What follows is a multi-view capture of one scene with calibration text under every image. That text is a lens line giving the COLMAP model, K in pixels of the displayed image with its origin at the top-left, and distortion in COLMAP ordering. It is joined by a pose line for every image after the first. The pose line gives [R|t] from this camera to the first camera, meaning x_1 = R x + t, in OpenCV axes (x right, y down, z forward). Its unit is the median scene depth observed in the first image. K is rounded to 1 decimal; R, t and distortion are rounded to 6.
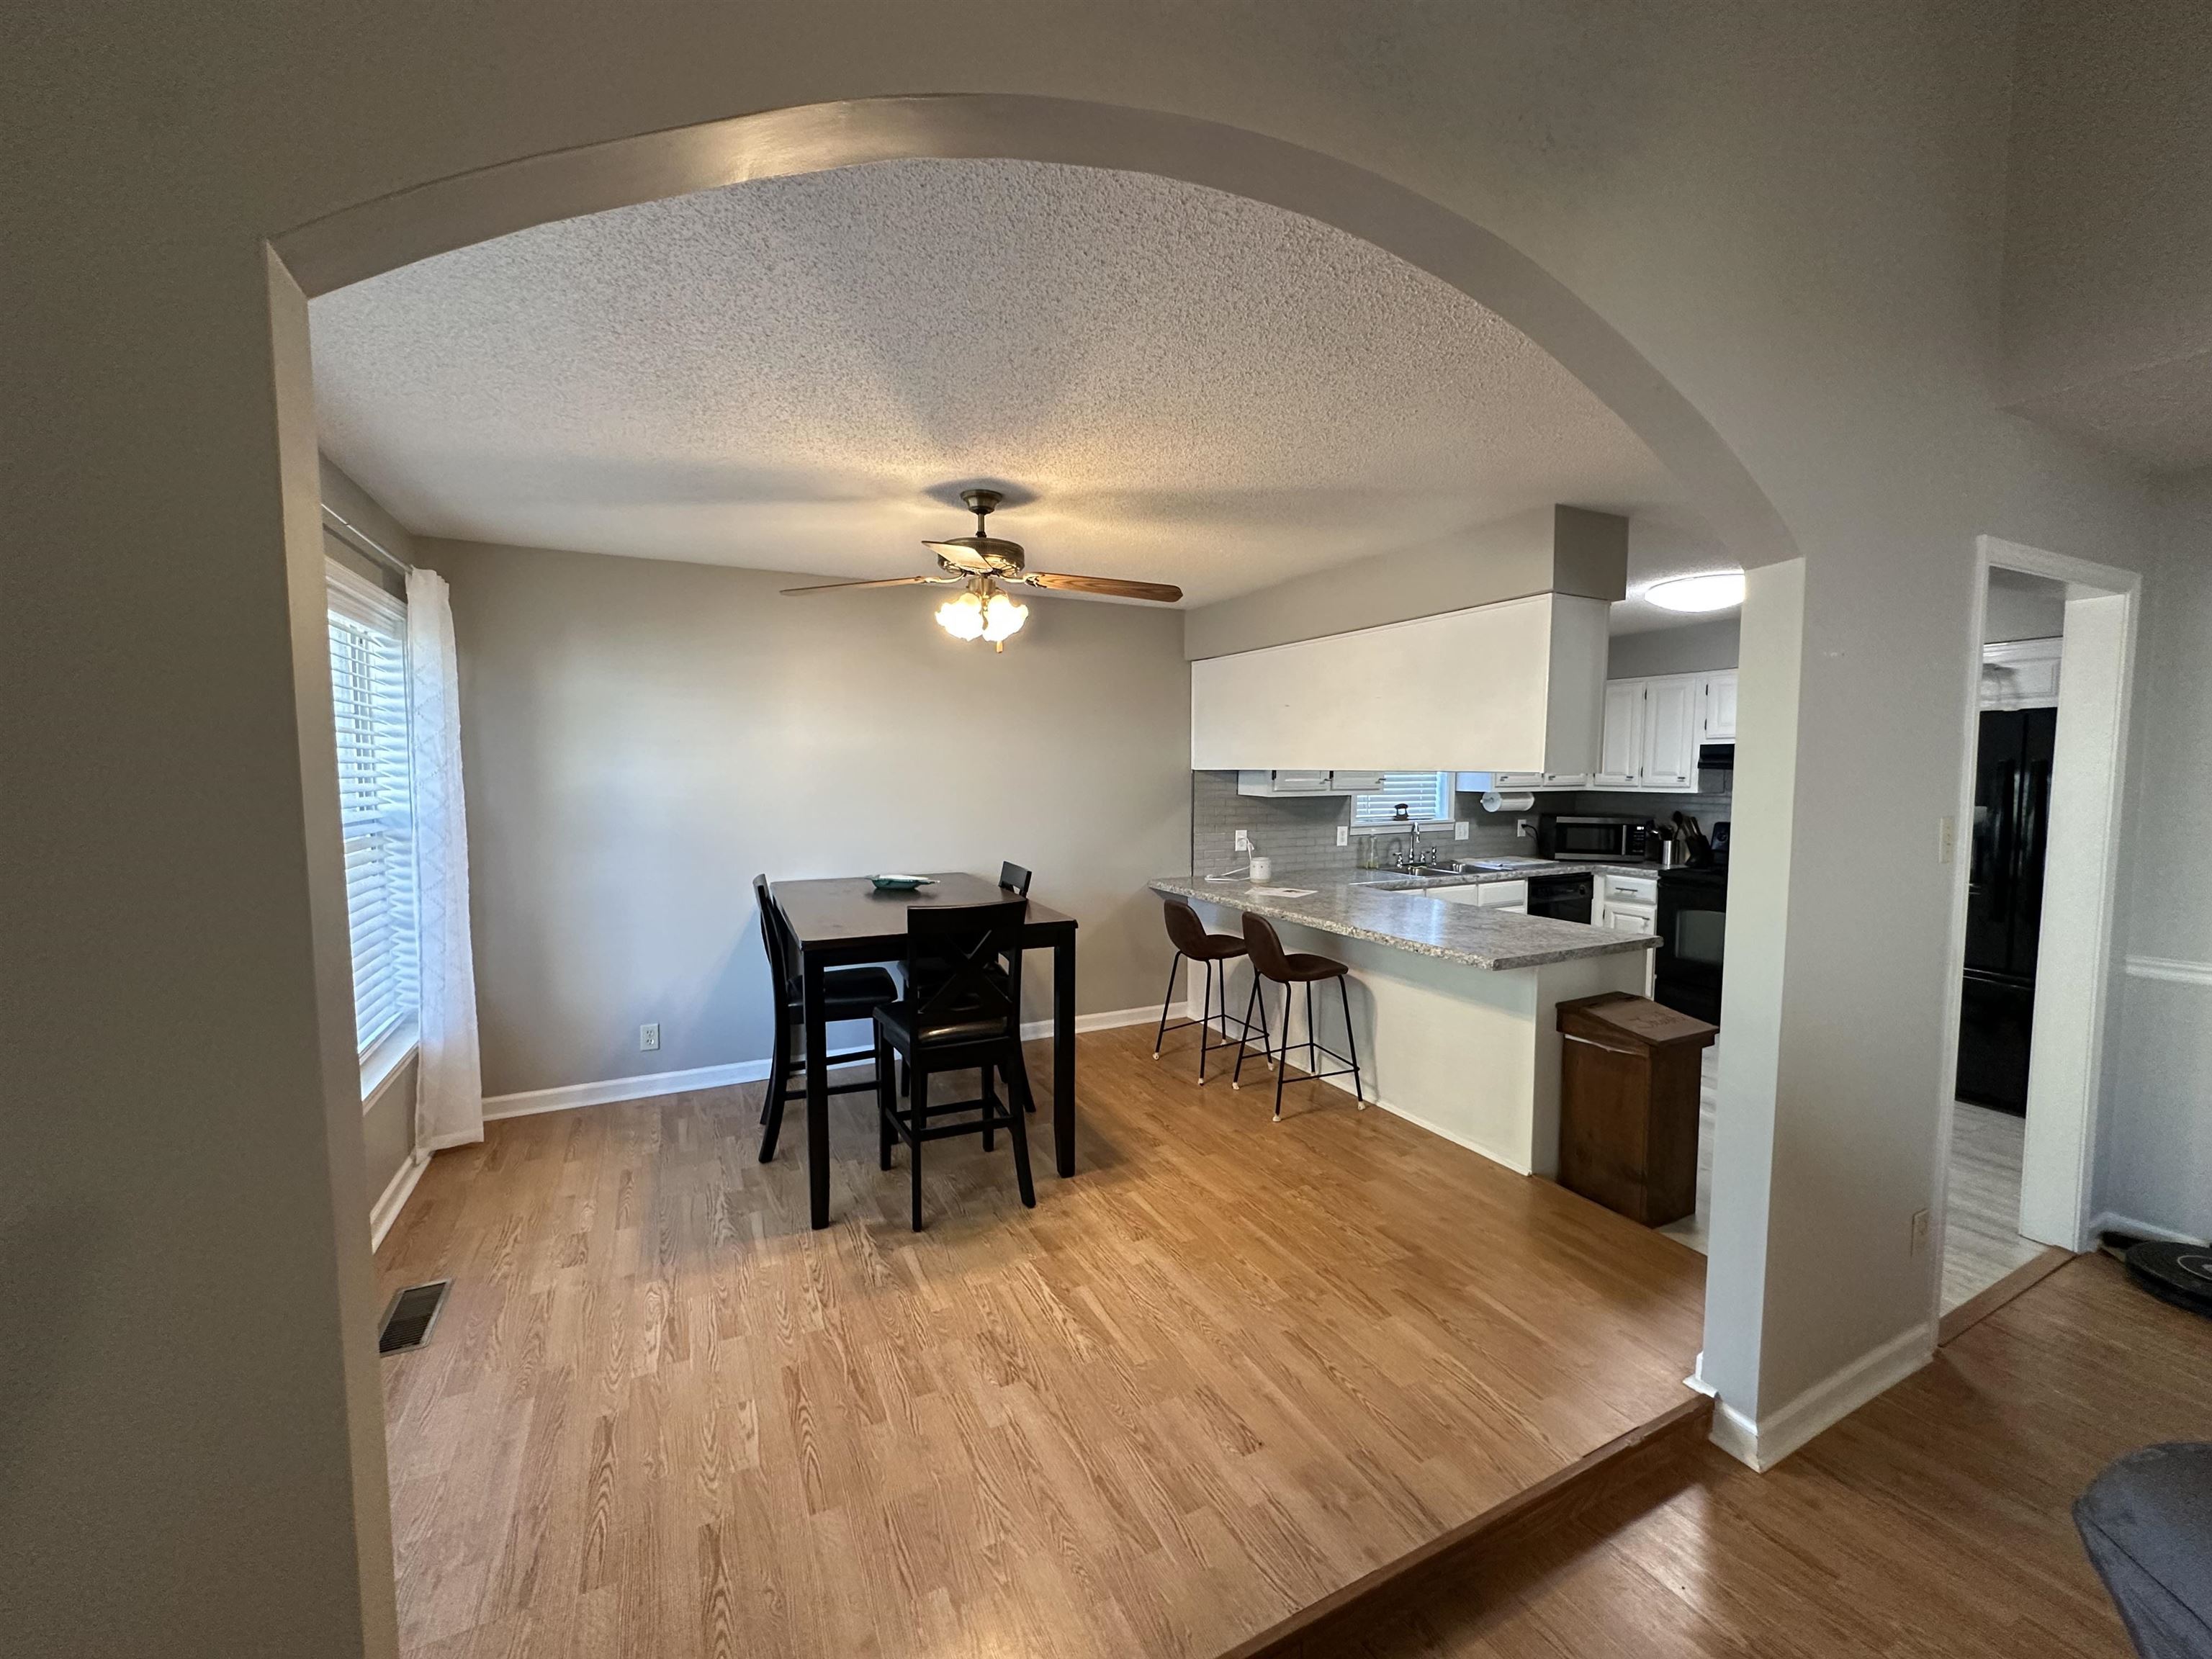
lens RADIAL K [[883.4, 0, 1109.4], [0, 883.4, 828.9], [0, 0, 1]] dist [-0.005112, 0.001521]
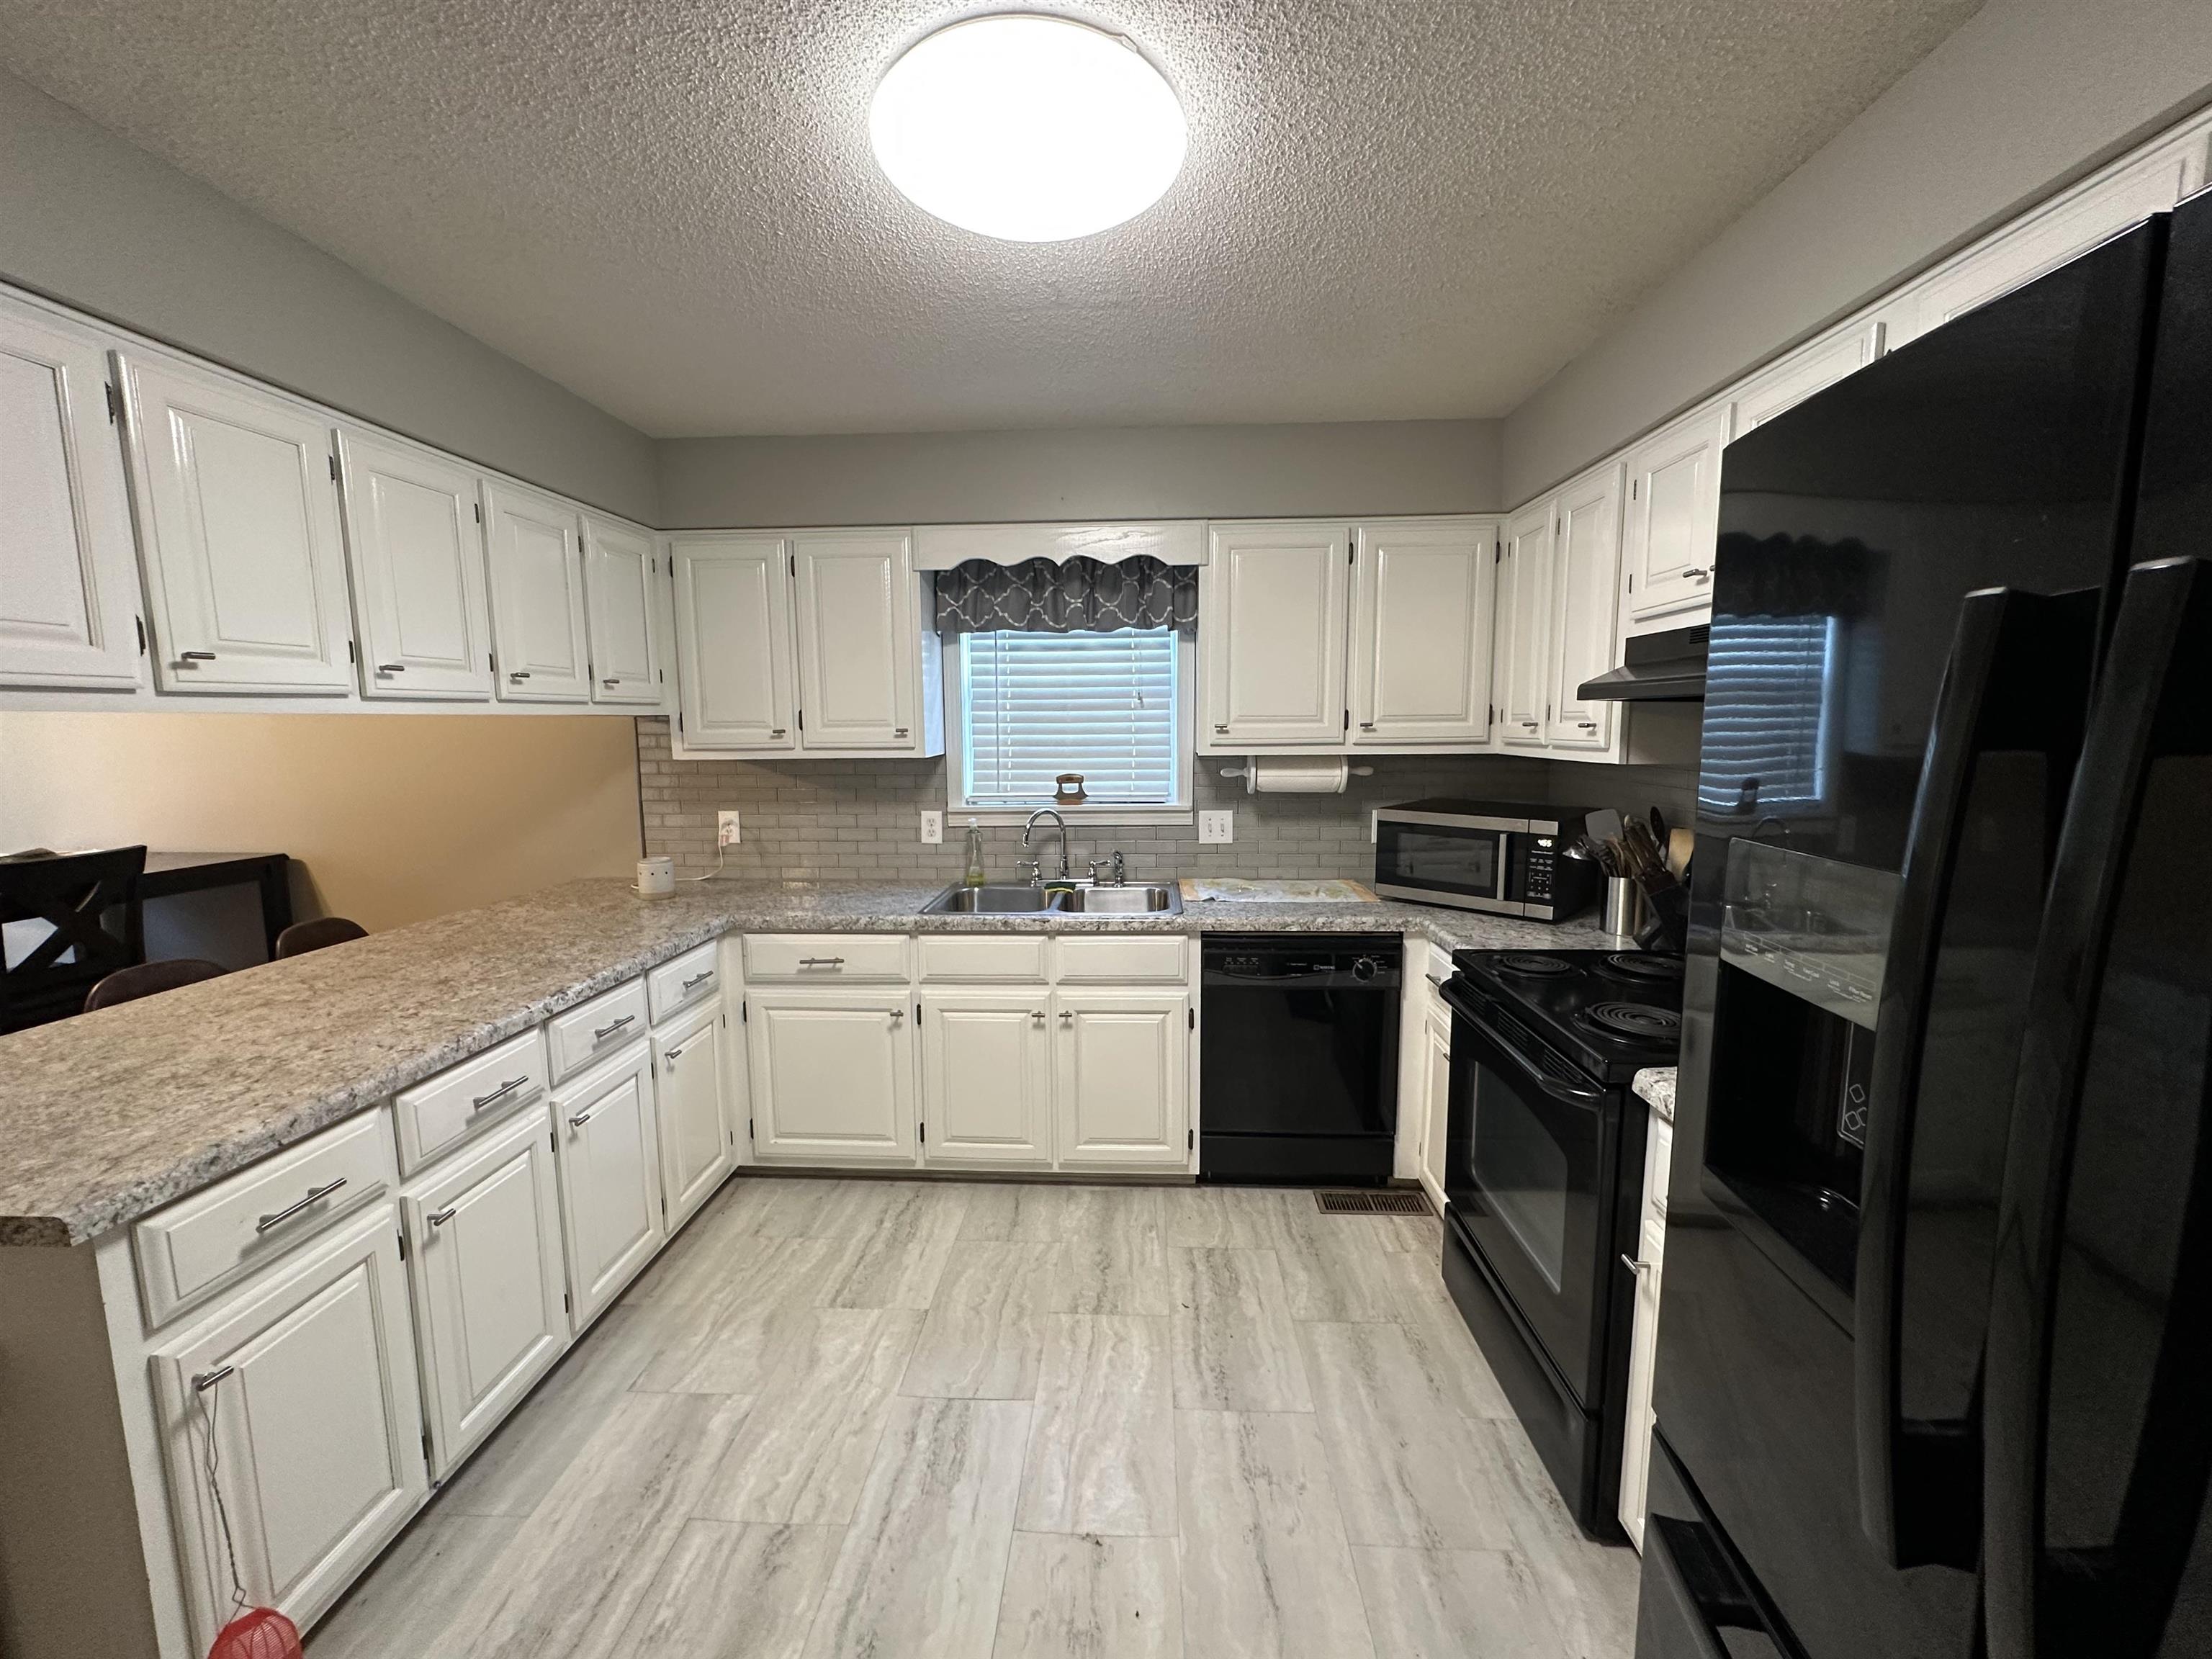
lens RADIAL K [[883.4, 0, 1101.9], [0, 883.4, 826.7], [0, 0, 1]] dist [-0.005112, 0.001521]
pose [[0.869577, 0.051600, -0.491094, 1.046931], [-0.027478, 0.998041, 0.056211, -0.045566], [0.493032, -0.035385, 0.869291, 0.865736]]
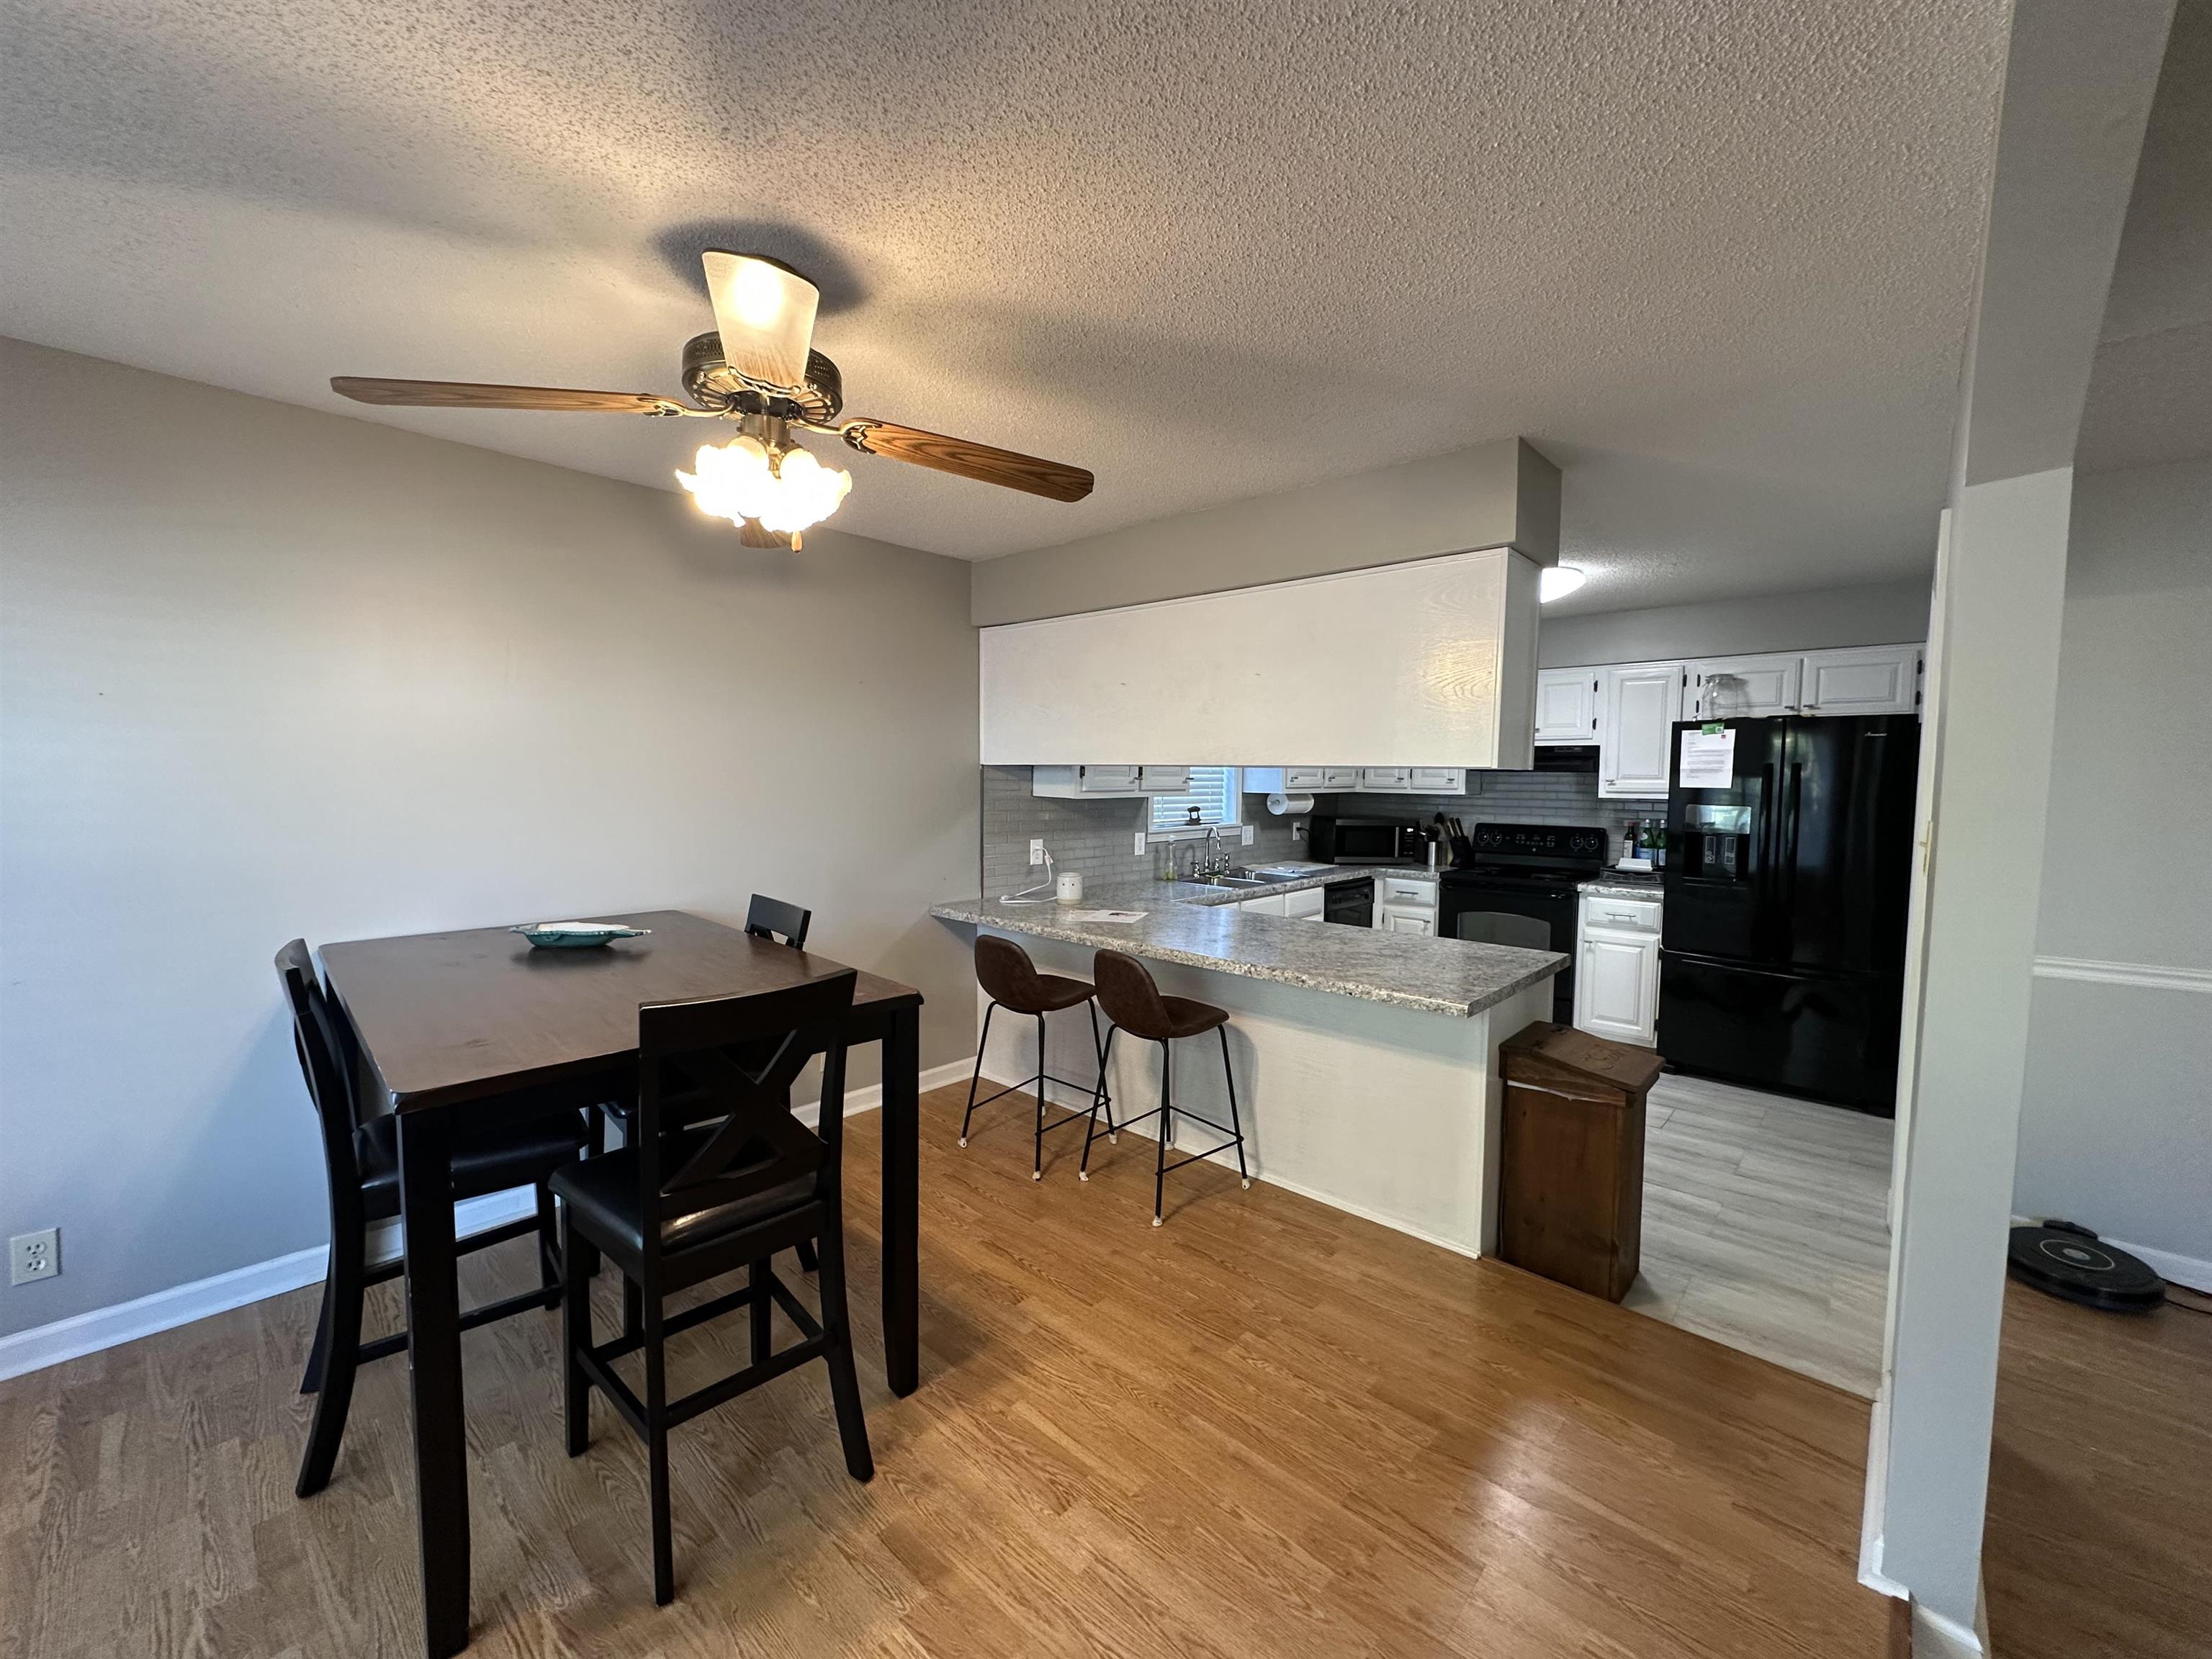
lens RADIAL K [[883.4, 0, 1109.0], [0, 883.4, 830.2], [0, 0, 1]] dist [-0.005112, 0.001521]
pose [[0.935287, -0.013840, 0.353620, -0.116311], [0.014755, 0.999891, 0.000110, -0.009375], [-0.353583, 0.005115, 0.935389, 0.312842]]
